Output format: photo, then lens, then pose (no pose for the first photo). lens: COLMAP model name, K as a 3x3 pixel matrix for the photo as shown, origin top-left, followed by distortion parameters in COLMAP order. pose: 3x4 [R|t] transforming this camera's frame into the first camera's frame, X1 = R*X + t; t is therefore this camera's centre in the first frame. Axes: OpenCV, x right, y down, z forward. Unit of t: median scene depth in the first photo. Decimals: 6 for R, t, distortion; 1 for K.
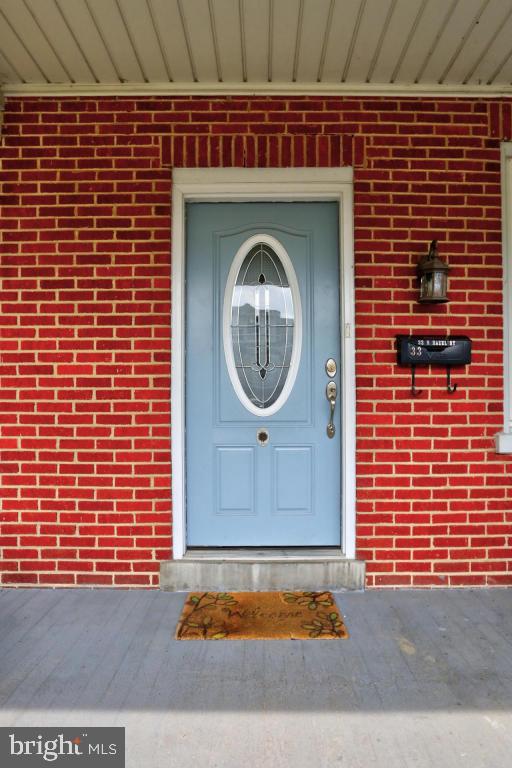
lens RADIAL K [[460.4, 0, 249.4], [0, 460.4, 385.2], [0, 0, 1]] dist [-0.025451, 0.005847]
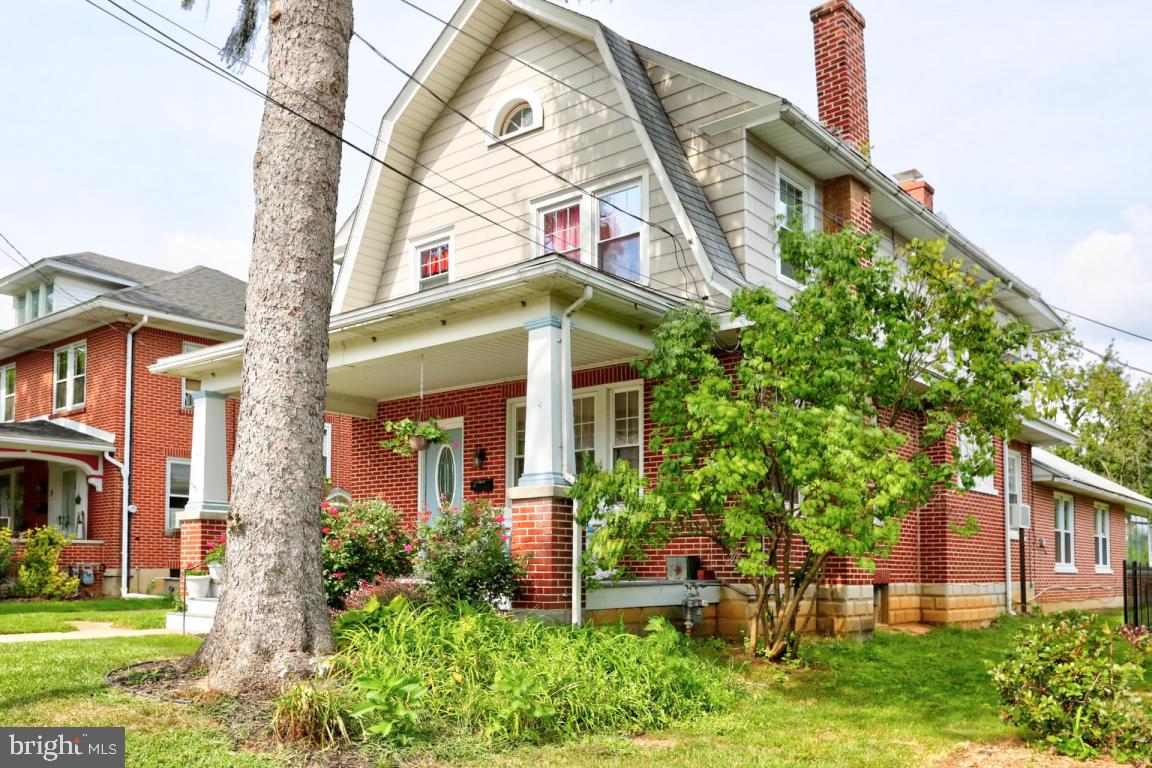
lens RADIAL K [[1069.3, 0, 583.4], [0, 1069.3, 543.9], [0, 0, 1]] dist [0.006913, -0.012355]
pose [[0.761771, -0.016511, -0.647636, 4.717191], [0.007080, 0.999828, -0.017162, 0.363474], [0.647807, 0.008488, 0.761757, -3.220438]]
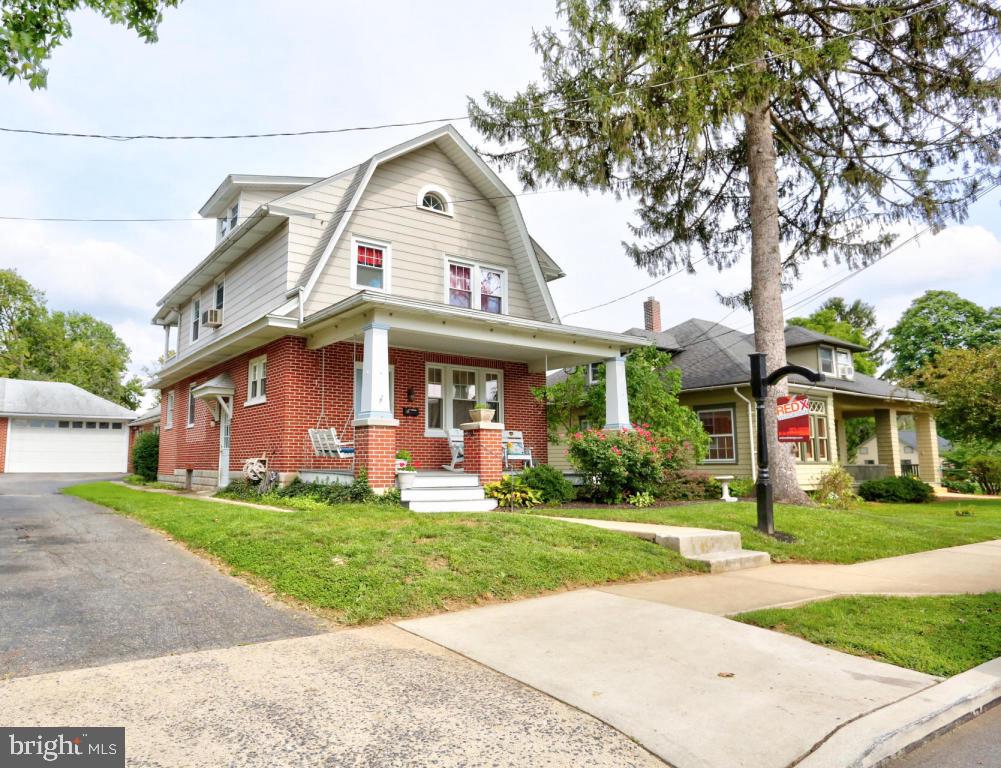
lens RADIAL K [[663.5, 0, 417.8], [0, 663.5, 386.0], [0, 0, 1]] dist [-0.038586, 0.004324]
pose [[0.834246, 0.069301, 0.547020, -2.803177], [-0.012607, 0.994209, -0.106726, 0.325943], [-0.551248, 0.082139, 0.830288, -3.972294]]
